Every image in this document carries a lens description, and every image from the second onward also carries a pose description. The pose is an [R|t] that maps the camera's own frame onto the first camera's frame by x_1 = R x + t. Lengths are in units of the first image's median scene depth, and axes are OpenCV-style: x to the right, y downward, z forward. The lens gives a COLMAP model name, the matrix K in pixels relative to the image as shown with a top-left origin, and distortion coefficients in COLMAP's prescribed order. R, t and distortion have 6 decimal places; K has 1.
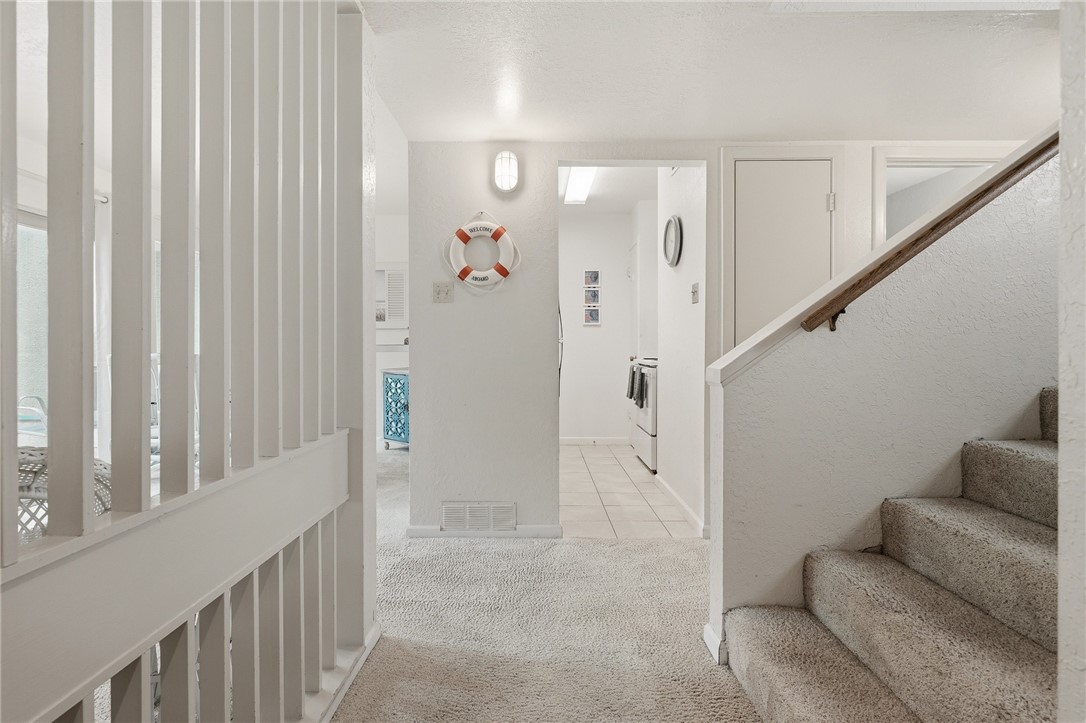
lens RADIAL K [[539.9, 0, 537.6], [0, 539.9, 355.0], [0, 0, 1]] dist [0.000182, 0.000532]
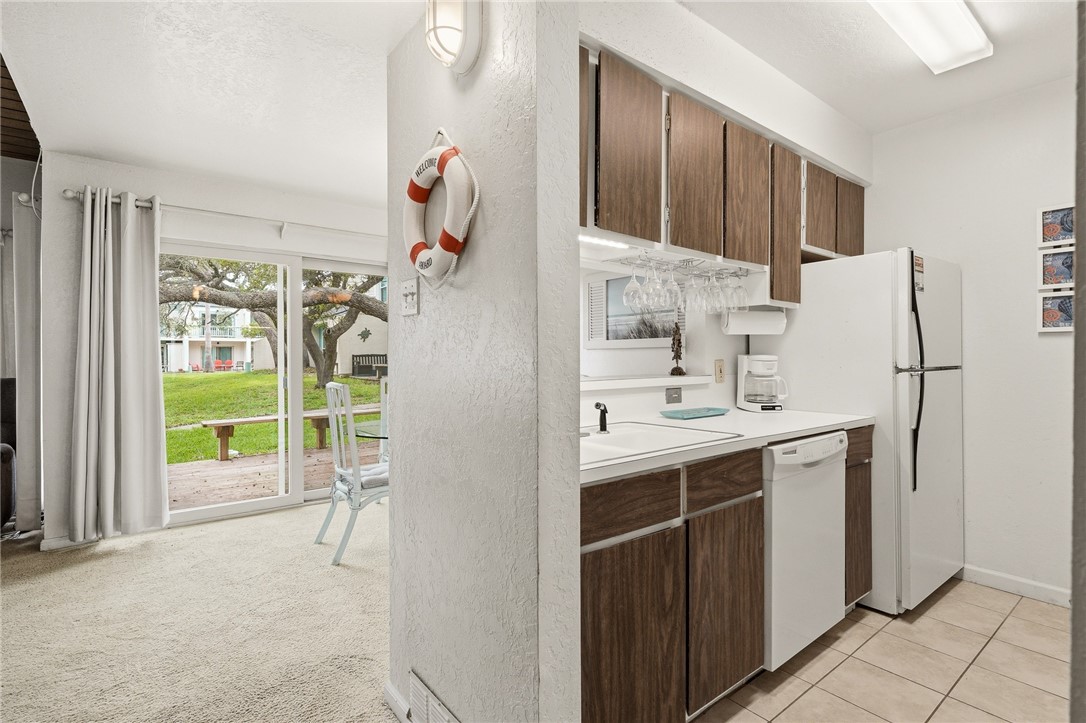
lens RADIAL K [[517.4, 0, 540.4], [0, 517.4, 357.7], [0, 0, 1]] dist [0.006129, -0.001012]
pose [[0.618470, 0.002843, -0.785803, 0.169065], [-0.008396, 0.999960, -0.002991, -0.030237], [0.785763, 0.008447, 0.618470, 0.411282]]
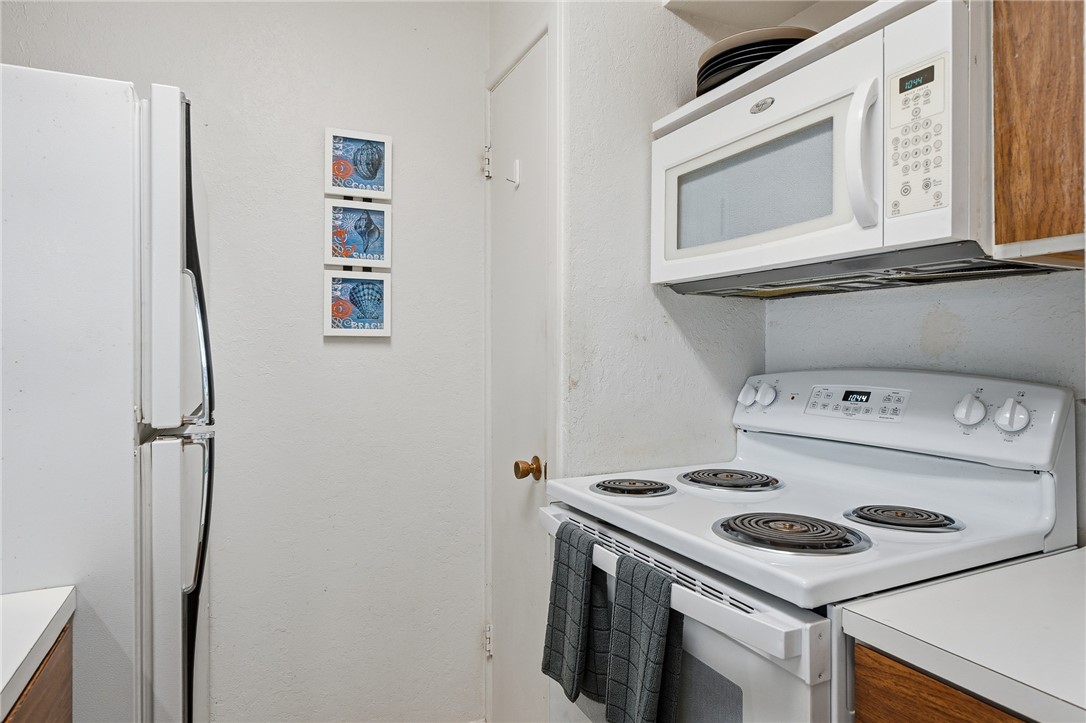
lens RADIAL K [[631.2, 0, 532.0], [0, 631.2, 347.9], [0, 0, 1]] dist [0.002091, 0.000598]
pose [[0.907292, 0.010442, 0.420371, 0.047162], [-0.000895, 0.999737, -0.022901, -0.043164], [-0.420500, 0.020402, 0.907063, 0.679070]]
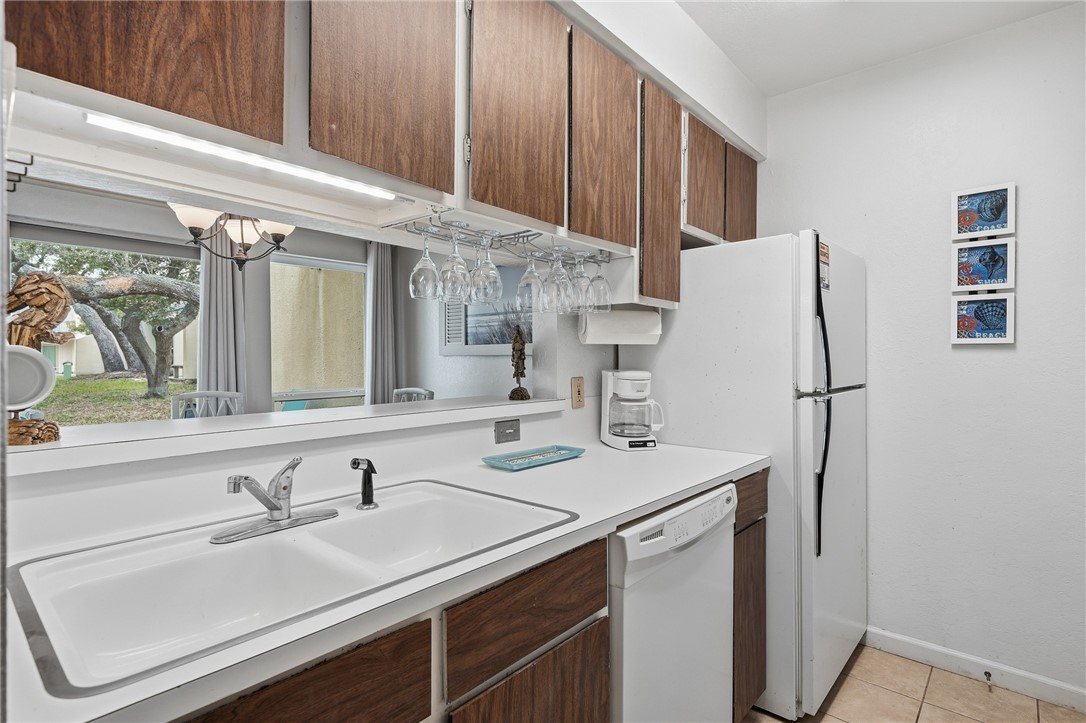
lens RADIAL K [[539.9, 0, 531.1], [0, 539.9, 360.4], [0, 0, 1]] dist [0.000182, 0.000532]
pose [[0.742949, 0.006562, -0.669316, 0.118470], [-0.011062, 0.999936, -0.002476, -0.041078], [0.669257, 0.009244, 0.742974, 0.541087]]
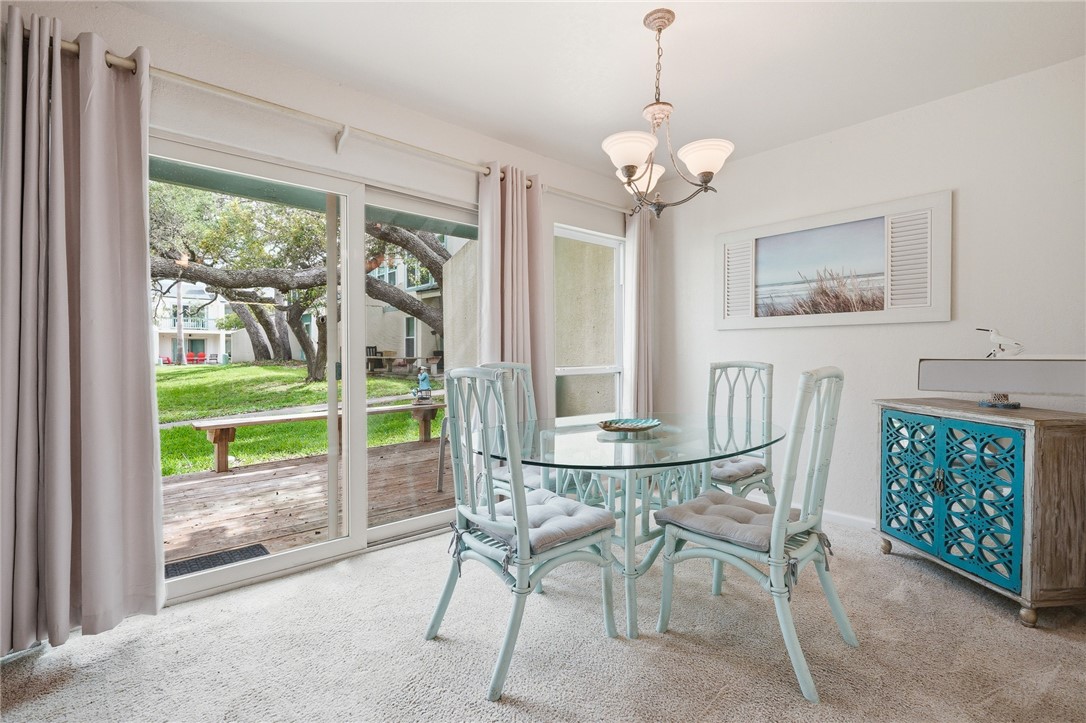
lens RADIAL K [[489.9, 0, 539.3], [0, 489.9, 358.0], [0, 0, 1]] dist [0.001417, 0.000865]
pose [[0.669778, 0.013021, -0.742447, -0.146673], [-0.012975, 0.999899, 0.005831, -0.012165], [0.742448, 0.005727, 0.669879, 0.409377]]
